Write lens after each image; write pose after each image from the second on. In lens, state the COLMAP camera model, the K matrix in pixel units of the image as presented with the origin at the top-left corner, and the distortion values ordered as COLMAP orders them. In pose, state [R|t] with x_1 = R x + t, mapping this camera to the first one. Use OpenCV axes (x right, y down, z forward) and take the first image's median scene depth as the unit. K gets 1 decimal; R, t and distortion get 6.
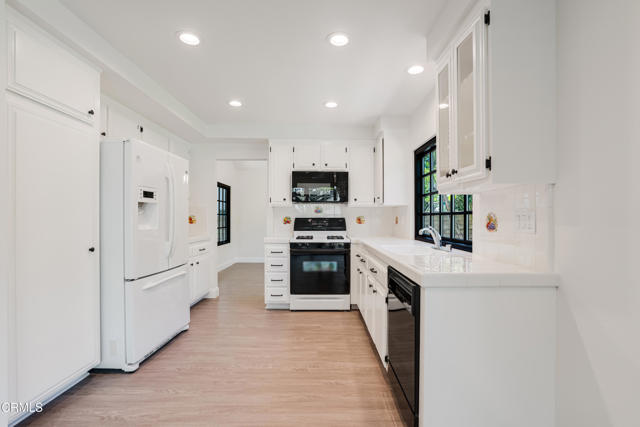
lens RADIAL K [[292.8, 0, 320.2], [0, 292.8, 219.7], [0, 0, 1]] dist [-0.018875, 0.002253]
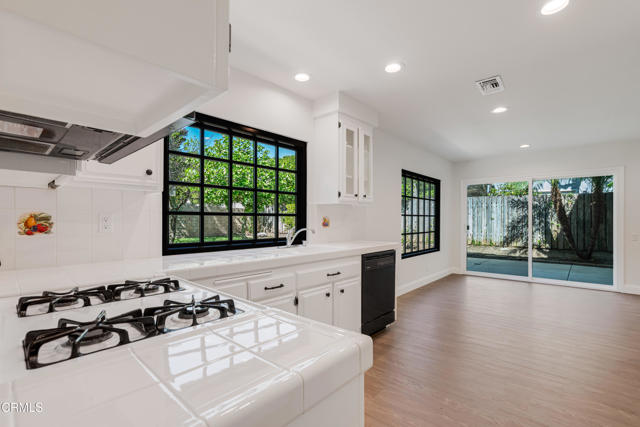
lens RADIAL K [[292.8, 0, 321.3], [0, 292.8, 220.5], [0, 0, 1]] dist [-0.018875, 0.002253]
pose [[-0.739871, 0.004173, 0.672735, -0.278957], [0.004333, 0.999990, -0.001438, 0.000742], [-0.672734, 0.001851, -0.739882, 1.141106]]
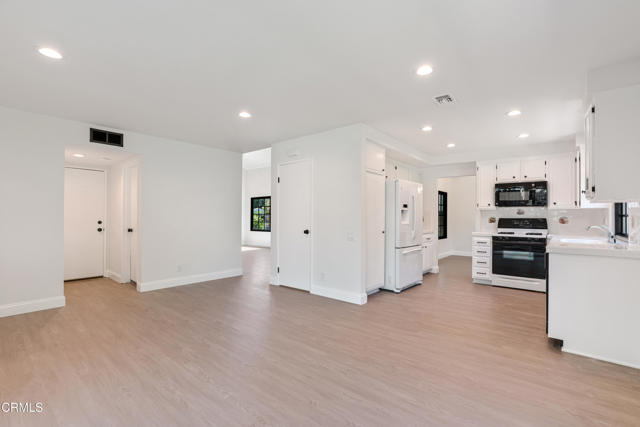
lens RADIAL K [[292.8, 0, 325.3], [0, 292.8, 215.9], [0, 0, 1]] dist [-0.018875, 0.002253]
pose [[0.769482, 0.002302, -0.638664, 0.167984], [-0.009061, 0.999932, -0.007313, 0.000047], [0.638604, 0.011414, 0.769451, -0.562369]]
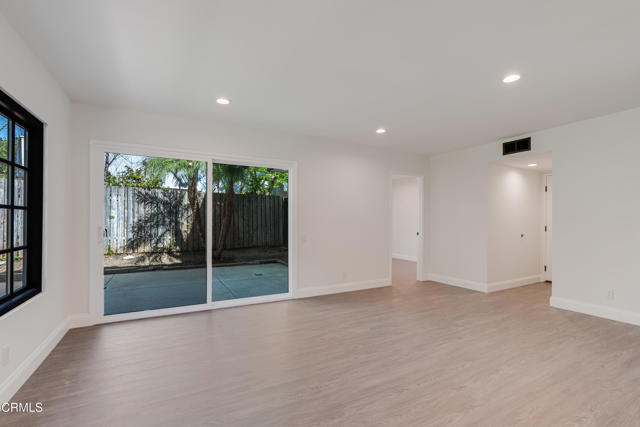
lens RADIAL K [[292.8, 0, 321.2], [0, 292.8, 222.8], [0, 0, 1]] dist [-0.018875, 0.002253]
pose [[-0.881190, -0.000849, -0.472761, 0.066095], [-0.005985, 0.999938, 0.009360, 0.001153], [0.472724, 0.011078, -0.881141, 0.407592]]
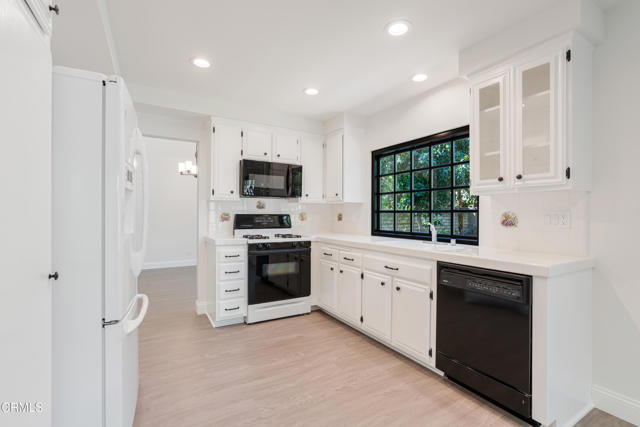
lens RADIAL K [[292.8, 0, 315.7], [0, 292.8, 215.3], [0, 0, 1]] dist [-0.018875, 0.002253]
pose [[0.866222, 0.002119, 0.499656, -0.354945], [-0.002242, 0.999997, -0.000355, -0.004036], [-0.499655, -0.000813, 0.866224, 0.174260]]
